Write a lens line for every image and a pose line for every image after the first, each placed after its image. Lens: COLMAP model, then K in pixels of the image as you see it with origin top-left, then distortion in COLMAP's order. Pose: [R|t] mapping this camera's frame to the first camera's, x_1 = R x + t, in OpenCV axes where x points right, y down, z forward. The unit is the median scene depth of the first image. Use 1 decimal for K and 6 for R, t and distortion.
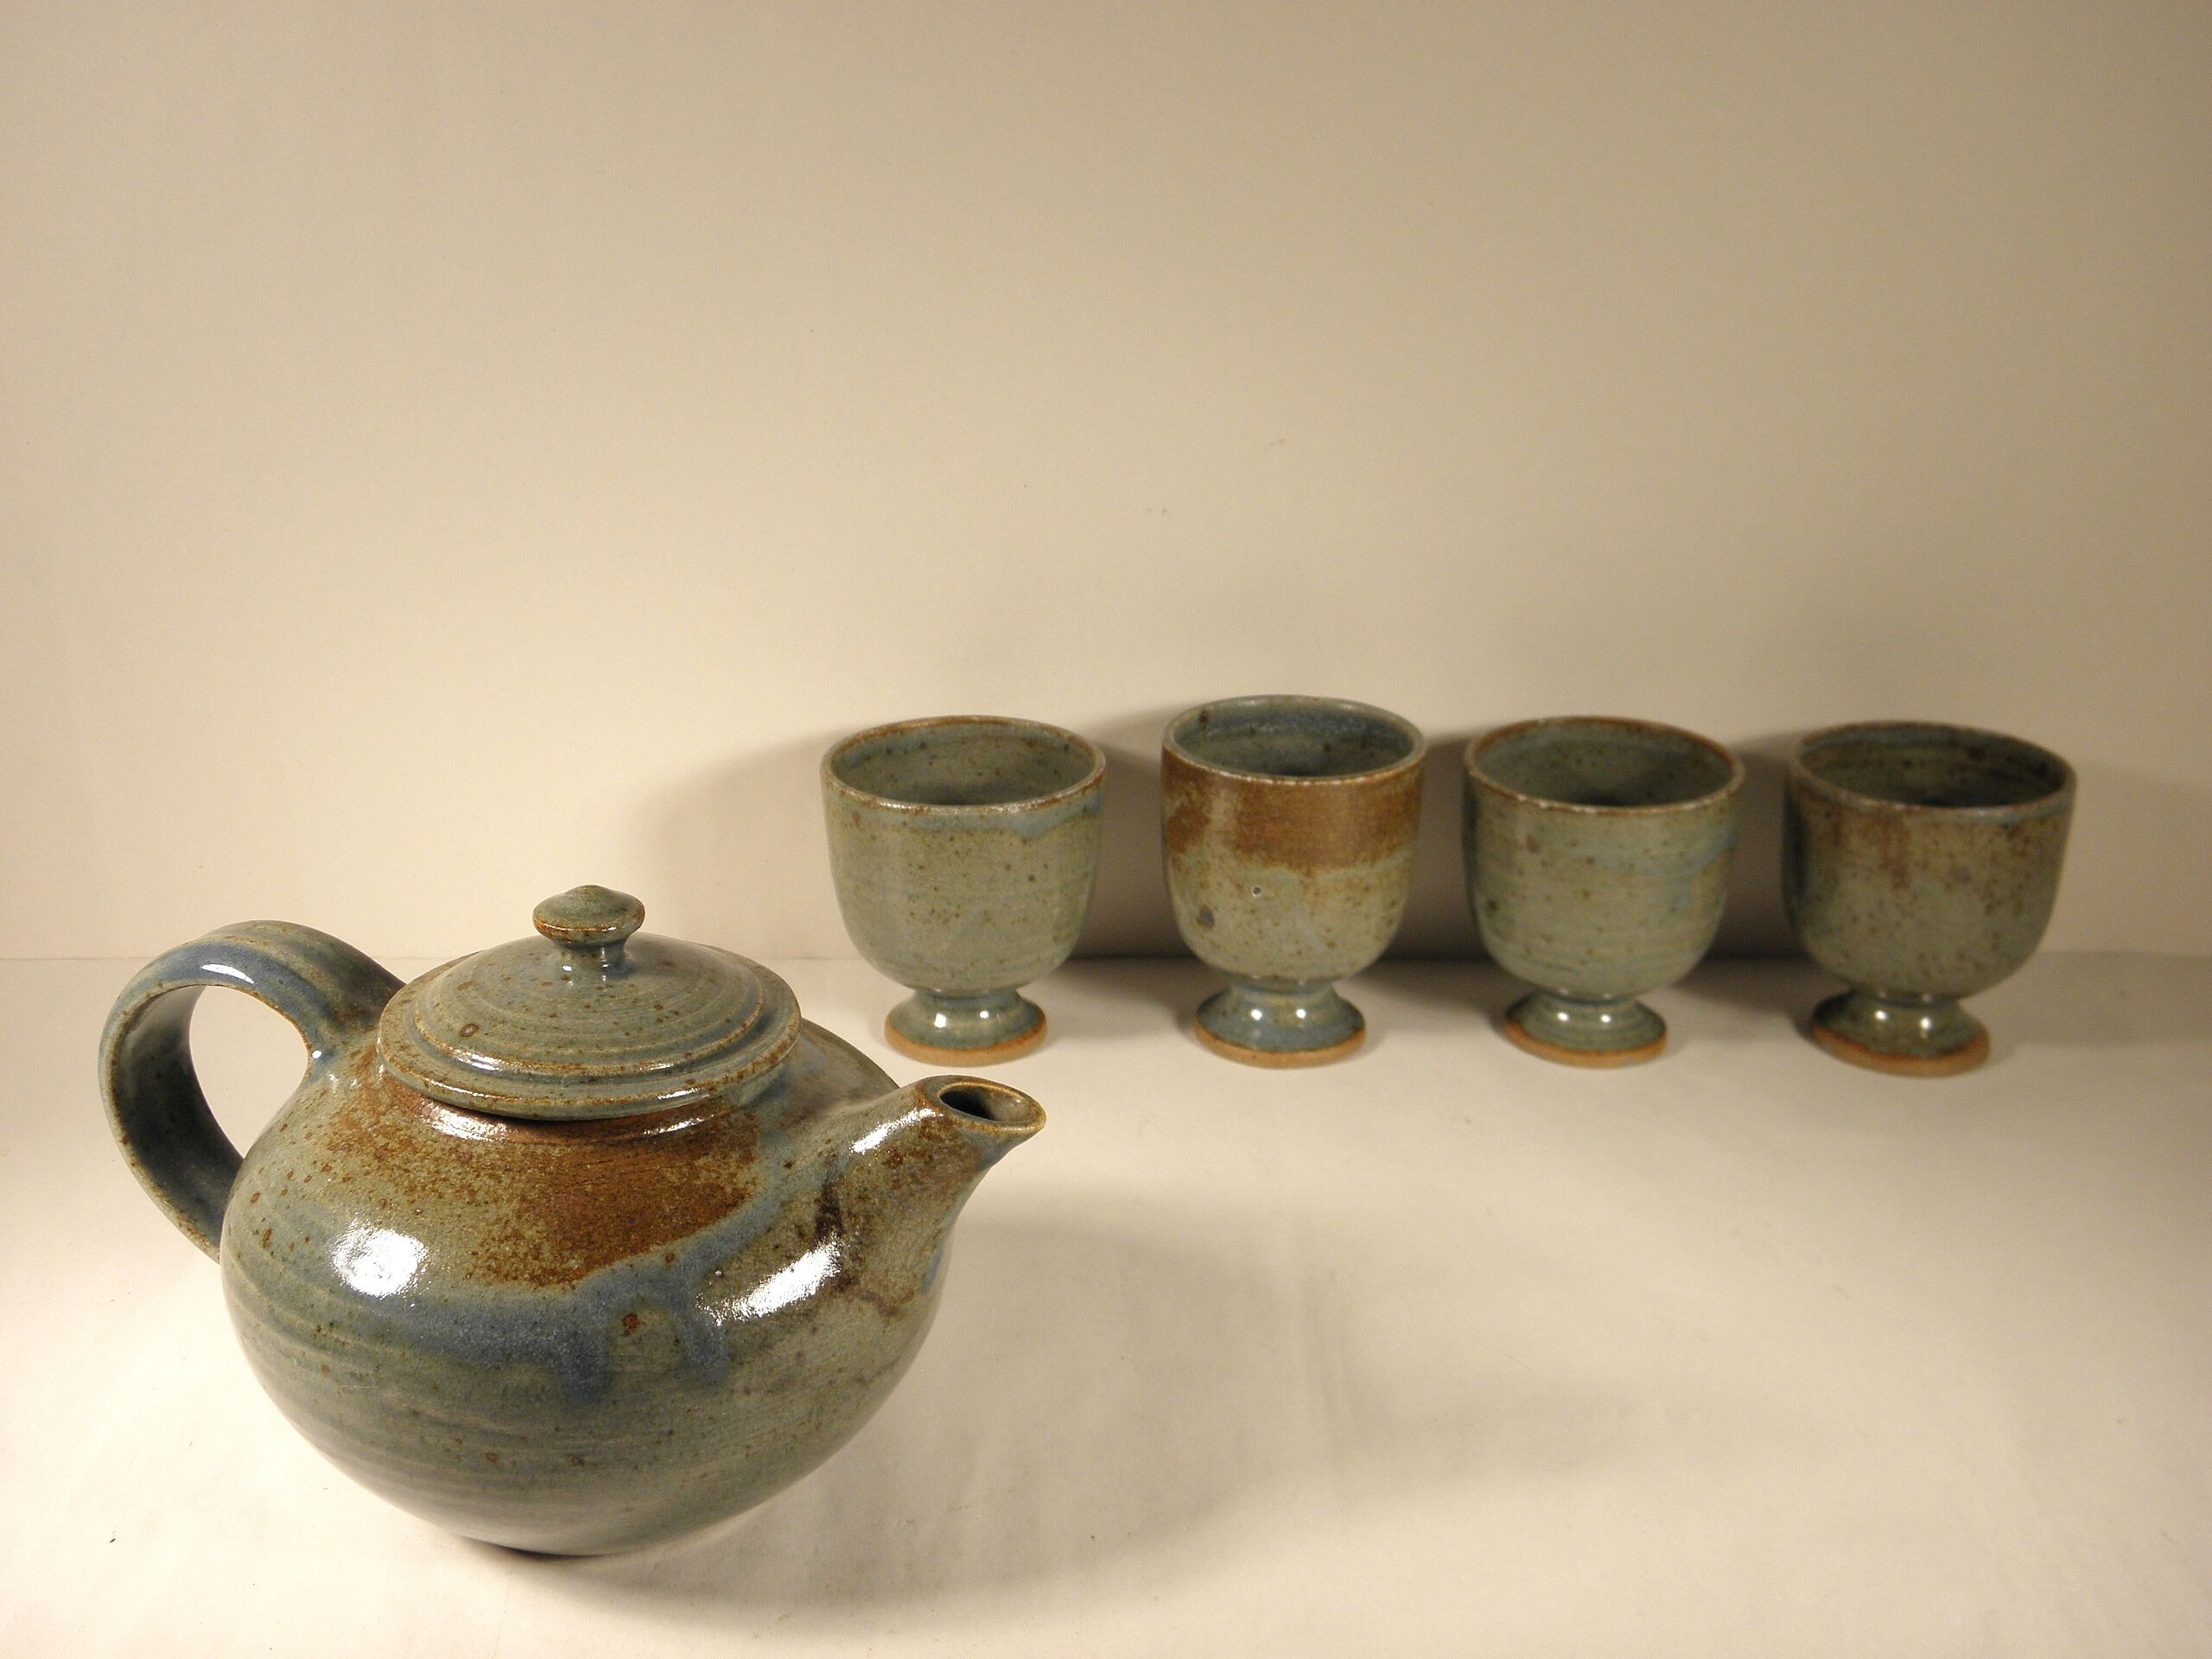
lens RADIAL K [[2619.7, 0, 1103.6], [0, 2619.7, 827.1], [0, 0, 1]] dist [-0.085707, 0.000000]
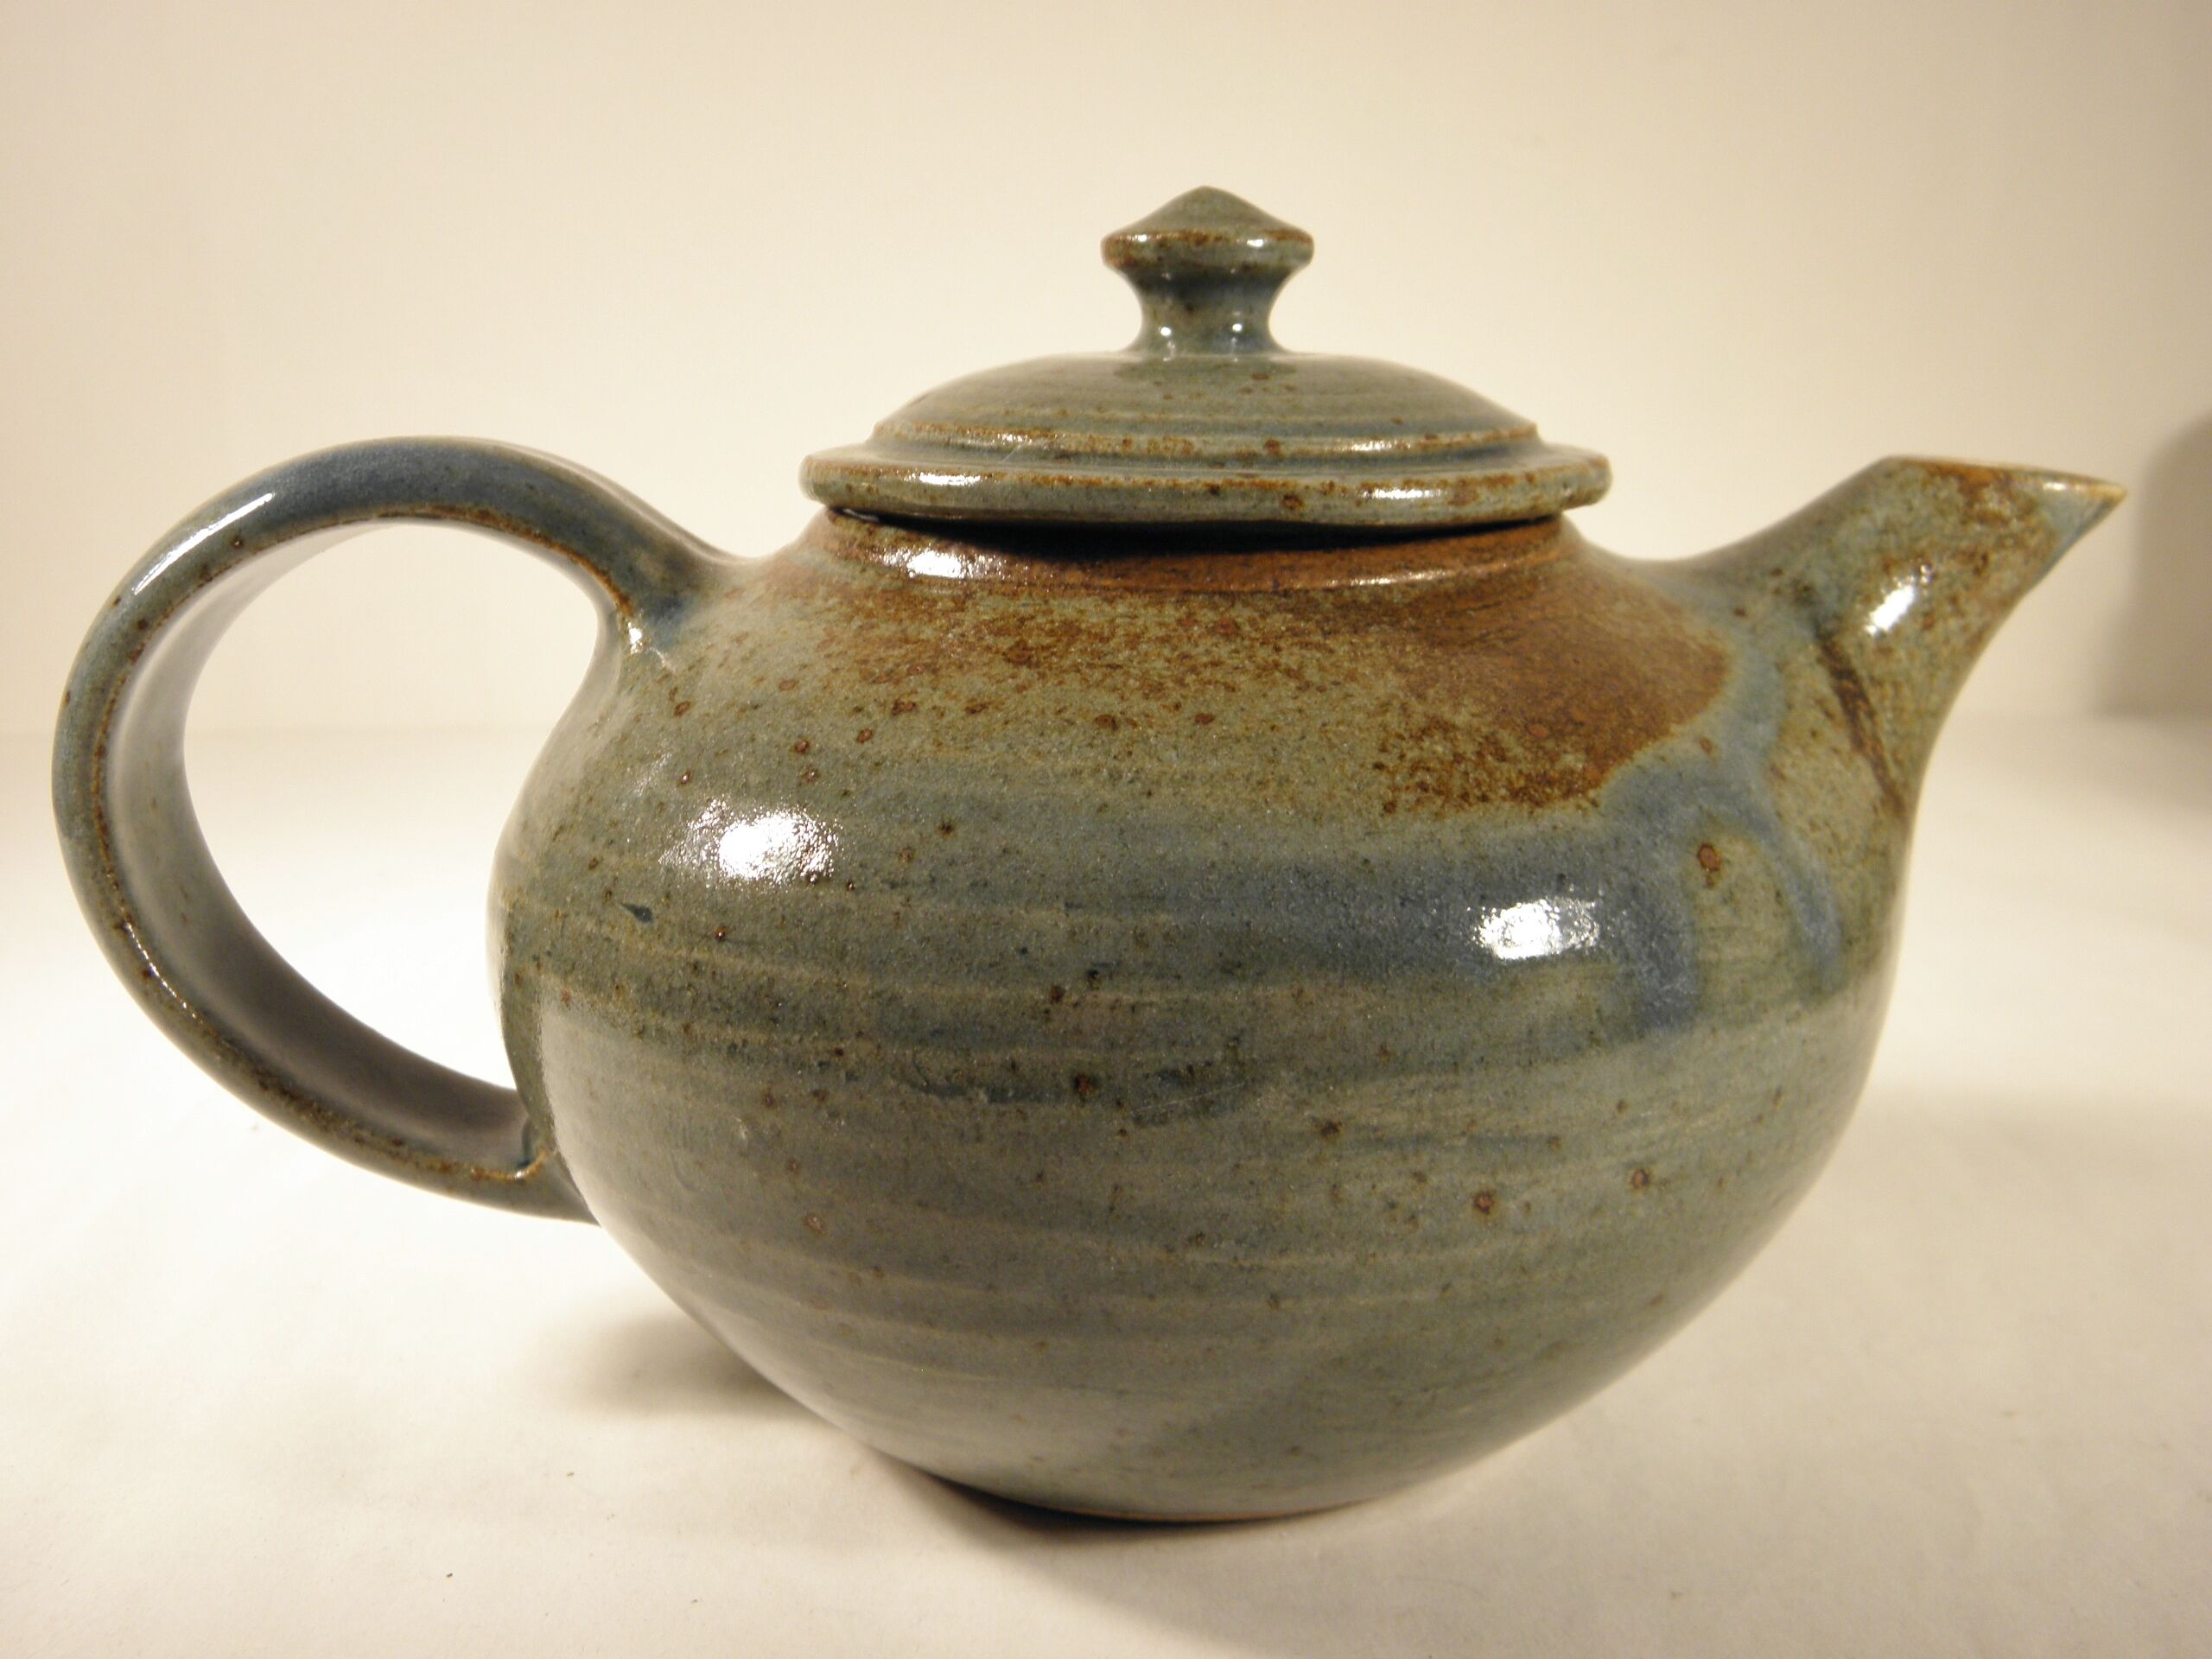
lens RADIAL K [[2619.7, 0, 1096.7], [0, 2619.7, 835.7], [0, 0, 1]] dist [-0.085707, 0.000000]
pose [[0.921811, -0.112867, 0.370844, -0.458250], [0.157899, 0.983037, -0.093302, 0.209886], [-0.354023, 0.144563, 0.923996, 0.585318]]
